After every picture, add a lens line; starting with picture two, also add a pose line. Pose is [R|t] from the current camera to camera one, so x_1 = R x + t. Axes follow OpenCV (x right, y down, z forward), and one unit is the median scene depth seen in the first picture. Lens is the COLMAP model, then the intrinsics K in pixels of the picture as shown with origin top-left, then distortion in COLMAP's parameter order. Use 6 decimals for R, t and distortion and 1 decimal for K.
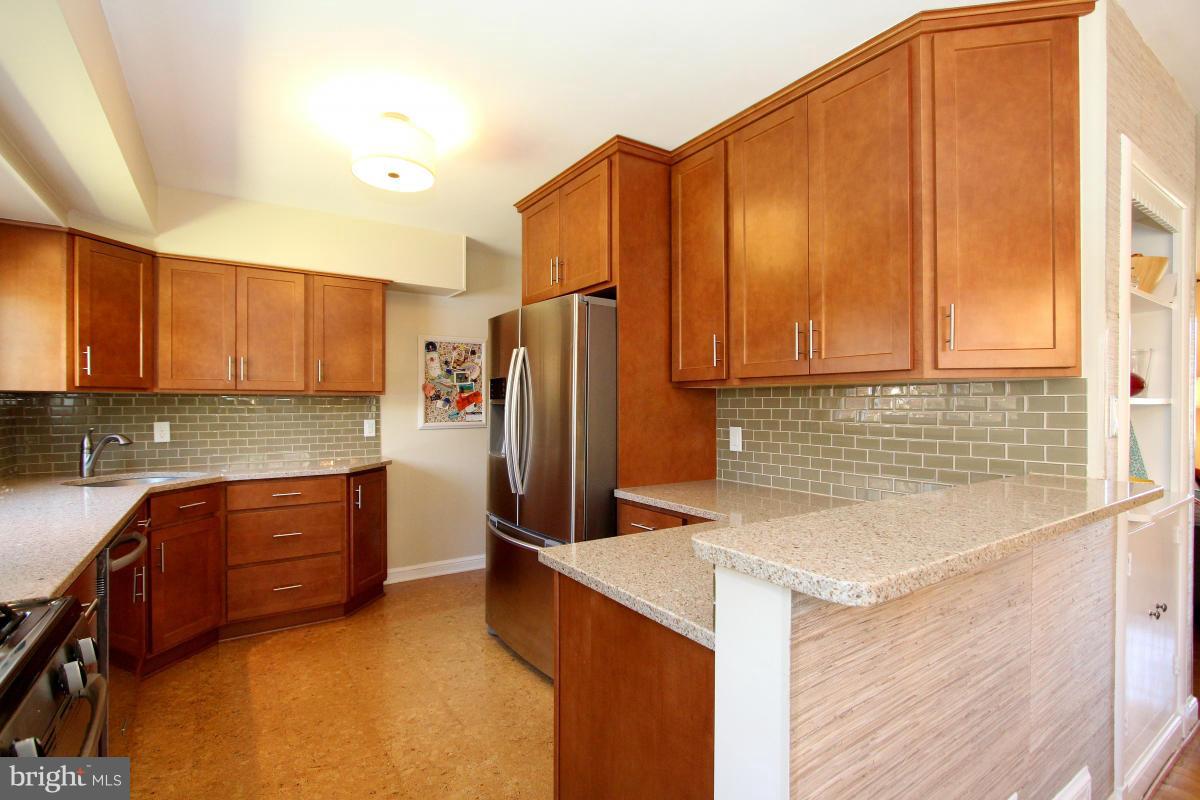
lens RADIAL K [[560.3, 0, 603.4], [0, 560.3, 403.6], [0, 0, 1]] dist [-0.003453, -0.000450]
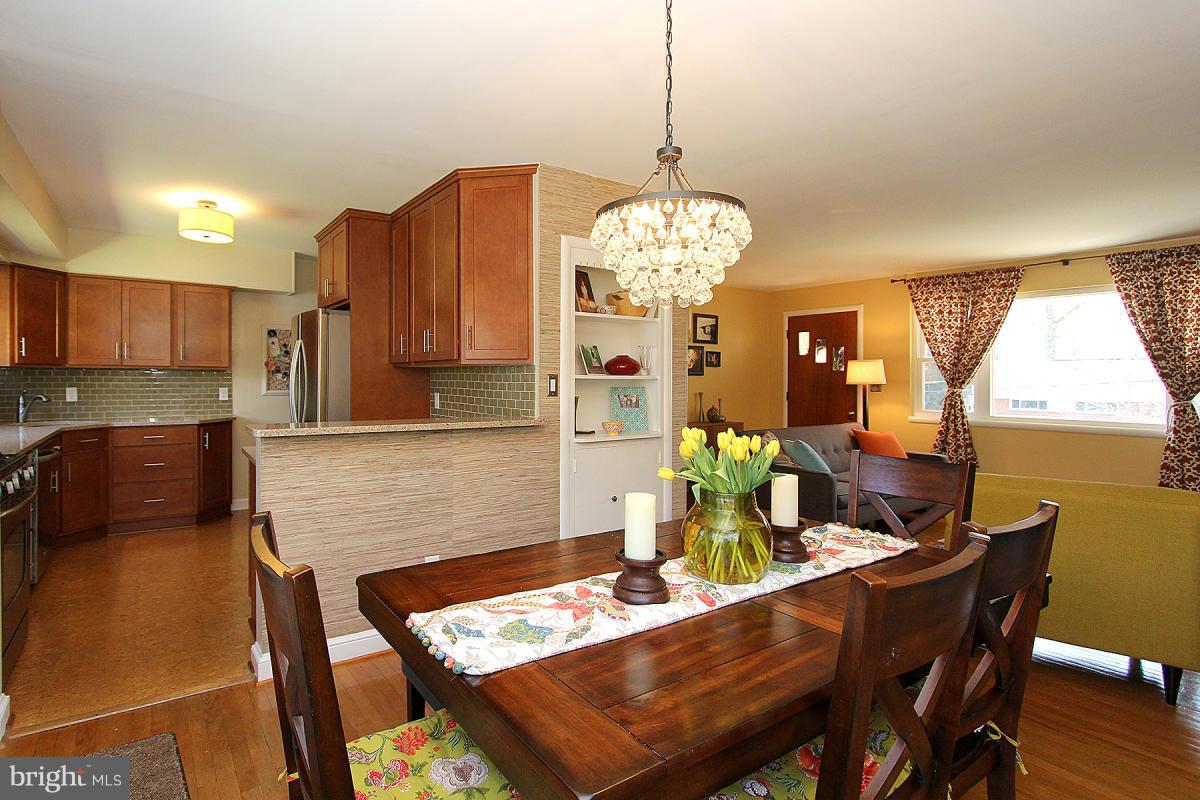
lens RADIAL K [[605.7, 0, 535.8], [0, 605.7, 383.2], [0, 0, 1]] dist [-0.000102, -0.000189]
pose [[0.999459, 0.007229, -0.032094, 0.483140], [-0.006977, 0.999944, 0.007974, 0.000976], [0.032150, -0.007745, 0.999453, -0.552916]]
